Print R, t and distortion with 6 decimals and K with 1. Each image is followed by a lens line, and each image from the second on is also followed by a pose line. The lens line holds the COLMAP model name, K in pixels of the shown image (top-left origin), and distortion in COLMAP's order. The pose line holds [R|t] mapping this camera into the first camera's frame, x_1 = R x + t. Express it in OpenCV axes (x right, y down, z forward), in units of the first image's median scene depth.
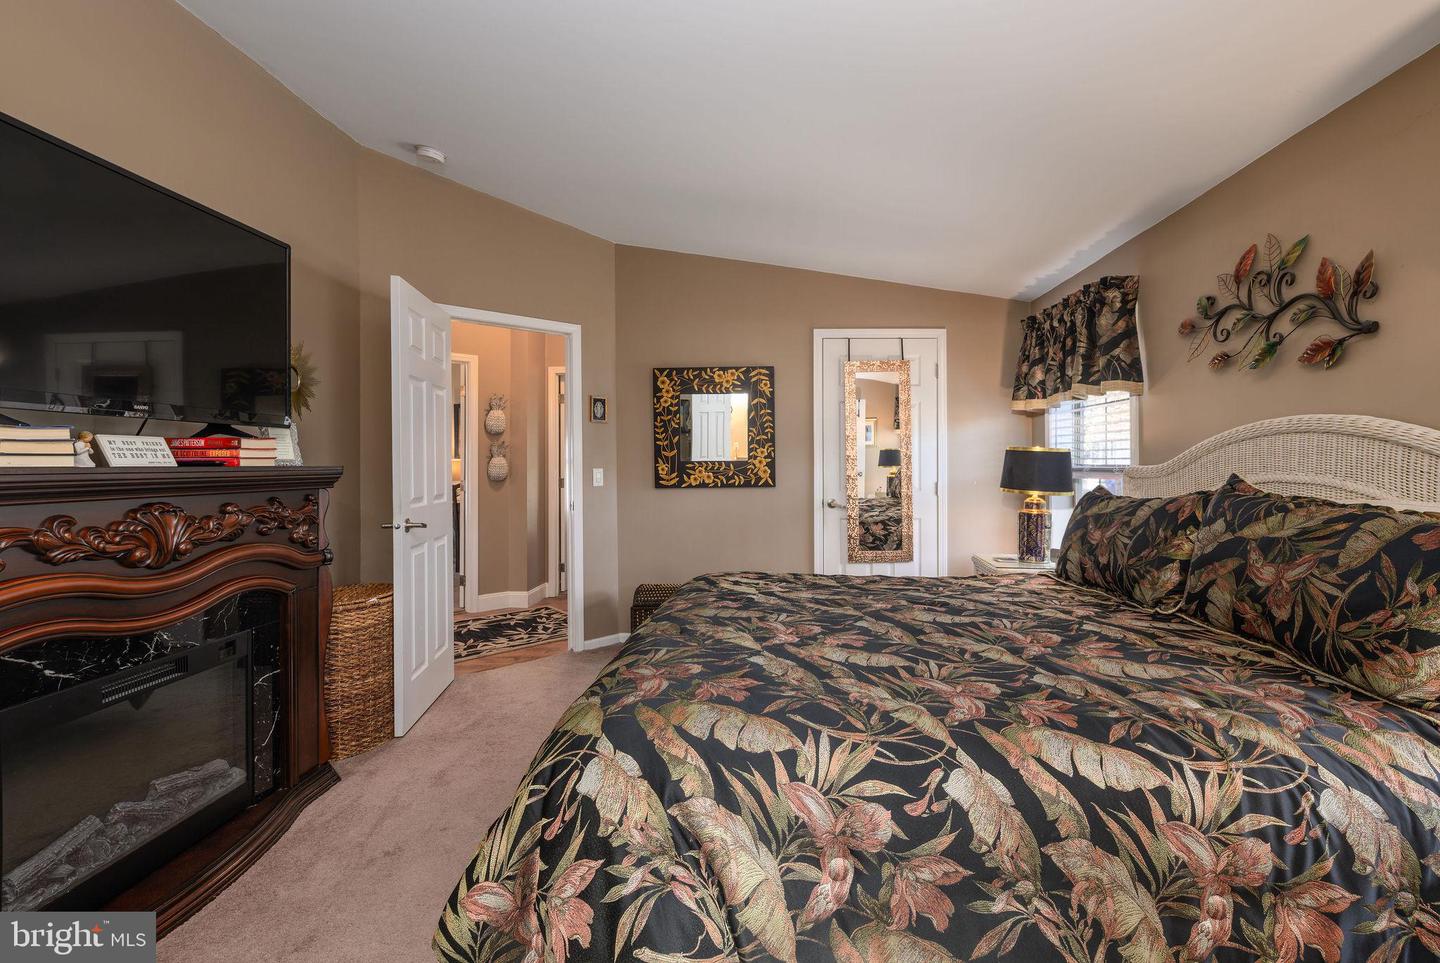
lens RADIAL K [[630.4, 0, 728.4], [0, 630.4, 458.5], [0, 0, 1]] dist [-0.000610, -0.000658]
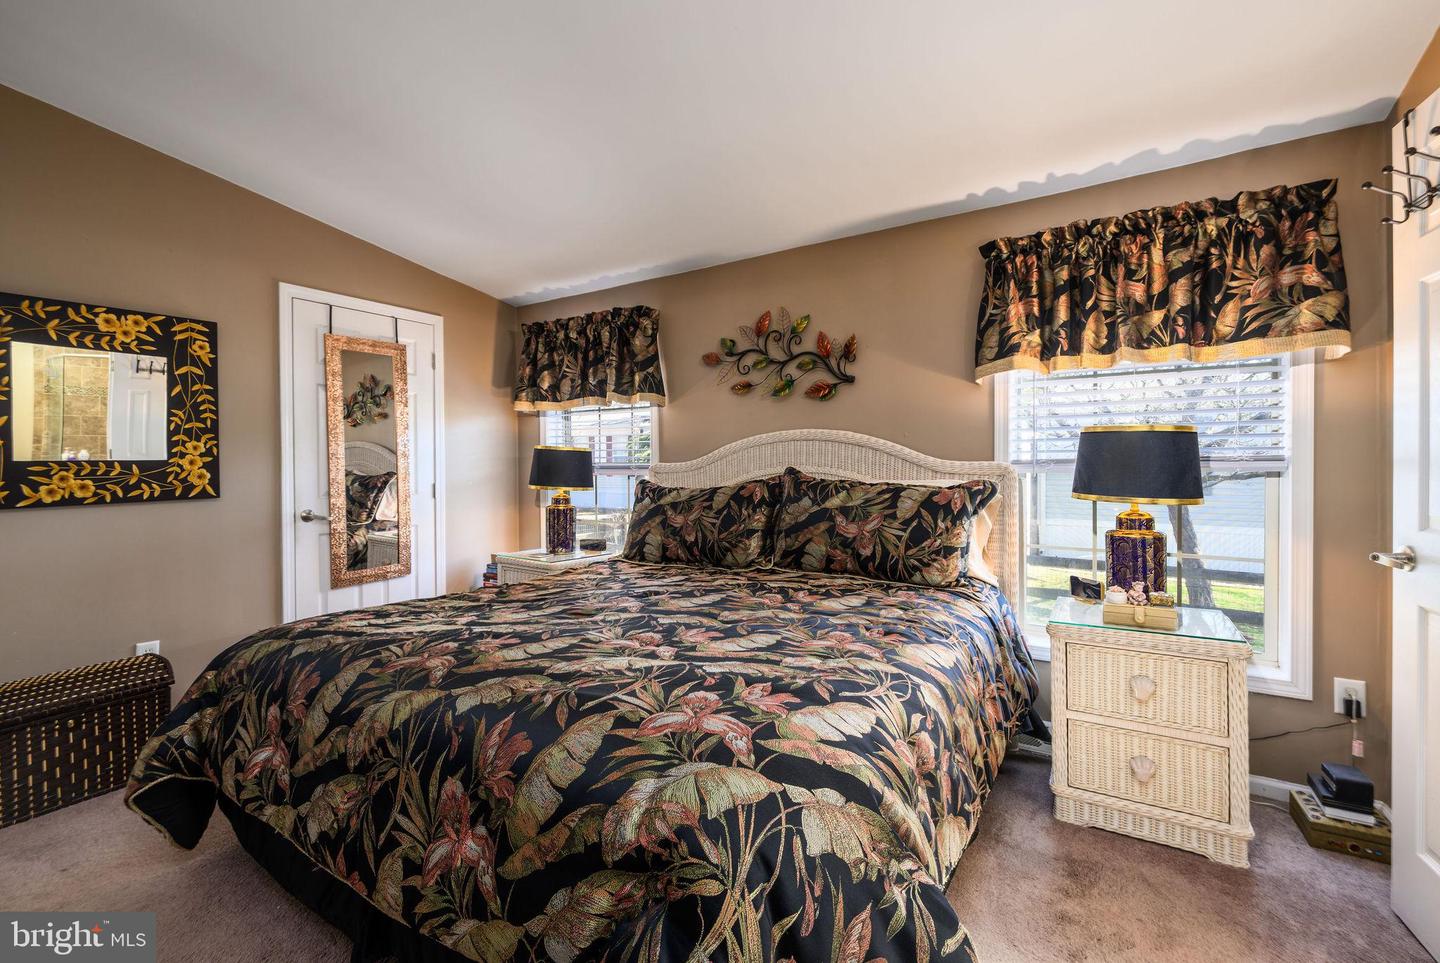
lens RADIAL K [[639.9, 0, 718.8], [0, 639.9, 465.0], [0, 0, 1]] dist [0.008271, -0.000250]
pose [[0.505290, -0.008113, 0.862911, -0.468187], [0.000115, 0.999956, 0.009334, 0.004530], [-0.862950, -0.004617, 0.505269, 0.314401]]
